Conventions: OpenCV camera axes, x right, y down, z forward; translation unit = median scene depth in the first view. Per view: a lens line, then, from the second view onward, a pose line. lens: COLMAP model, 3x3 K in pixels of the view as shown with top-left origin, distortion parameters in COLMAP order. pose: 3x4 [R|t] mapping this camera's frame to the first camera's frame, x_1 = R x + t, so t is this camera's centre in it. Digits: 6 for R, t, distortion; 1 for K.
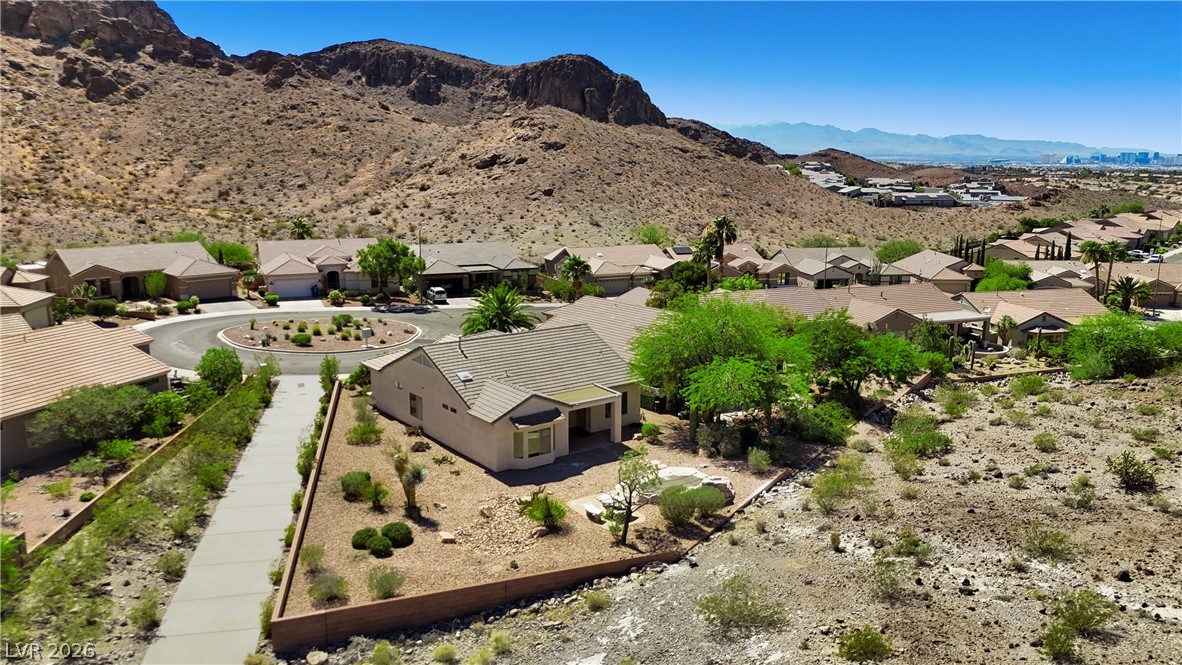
lens RADIAL K [[871.8, 0, 593.6], [0, 871.8, 336.9], [0, 0, 1]] dist [0.082662, -0.081141]
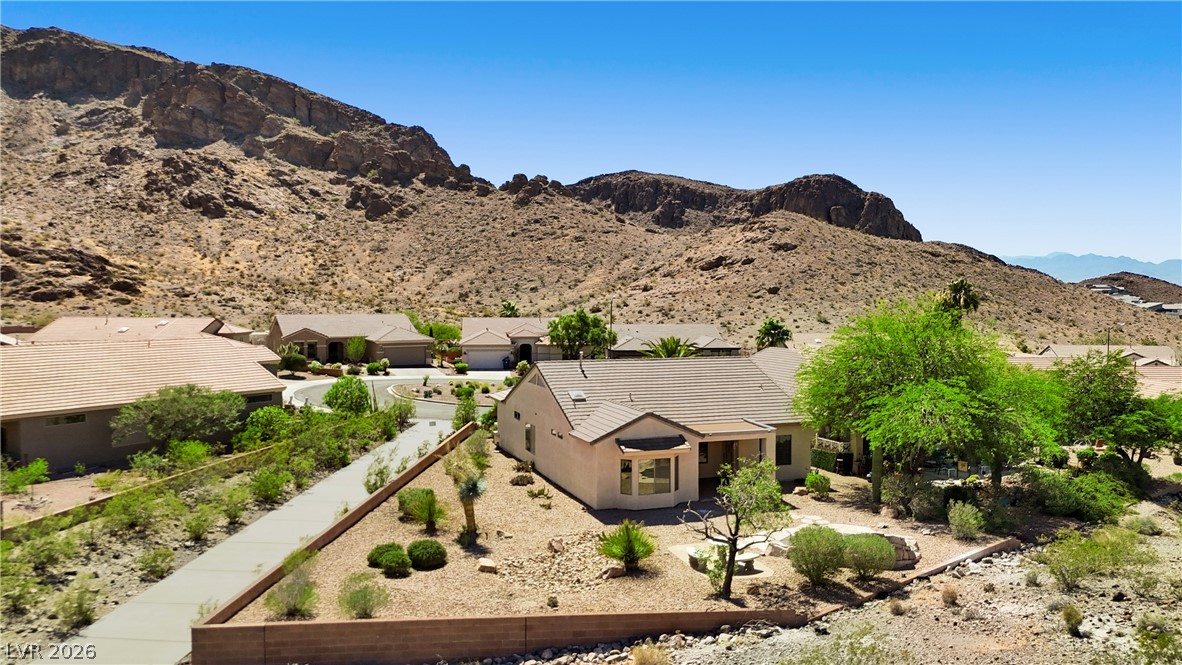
lens RADIAL K [[869.9, 0, 593.5], [0, 869.9, 341.4], [0, 0, 1]] dist [0.095494, -0.111285]
pose [[0.960316, 0.016493, -0.278426, 0.024045], [-0.056674, 0.988964, -0.136889, 0.027605], [0.273095, 0.147236, 0.950653, 0.059093]]
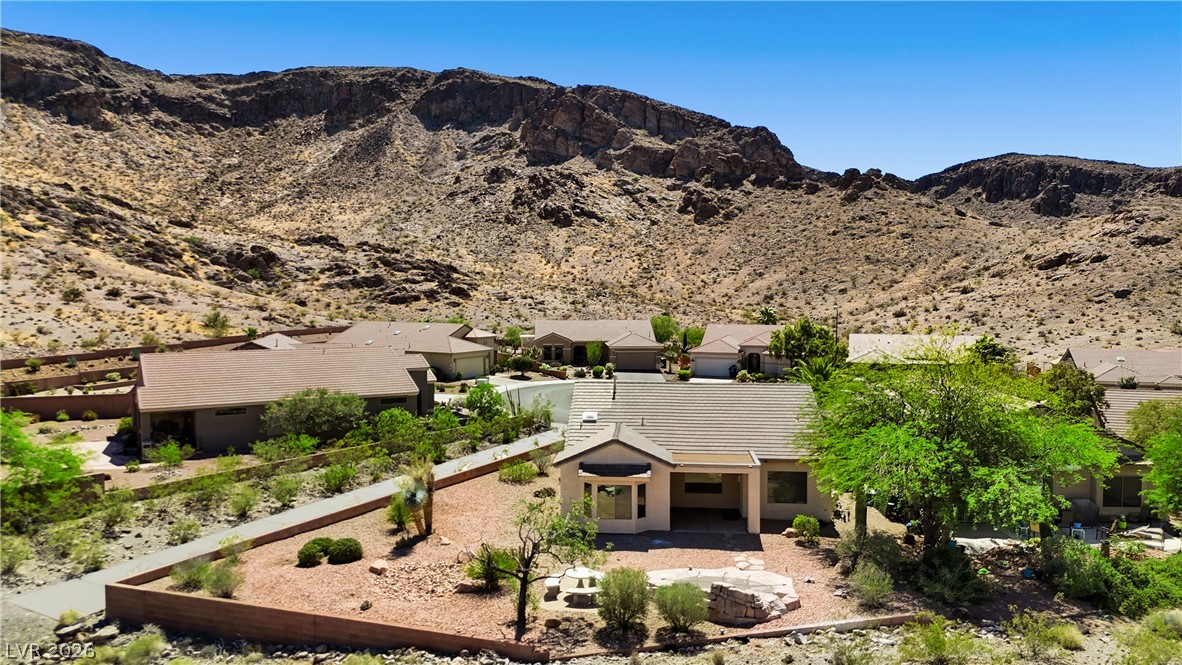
lens RADIAL K [[869.9, 0, 593.5], [0, 869.9, 341.4], [0, 0, 1]] dist [0.095494, -0.111285]
pose [[0.759505, 0.040350, -0.649249, 0.104915], [-0.131101, 0.987089, -0.092019, 0.013256], [0.637153, 0.155007, 0.754989, 0.092016]]
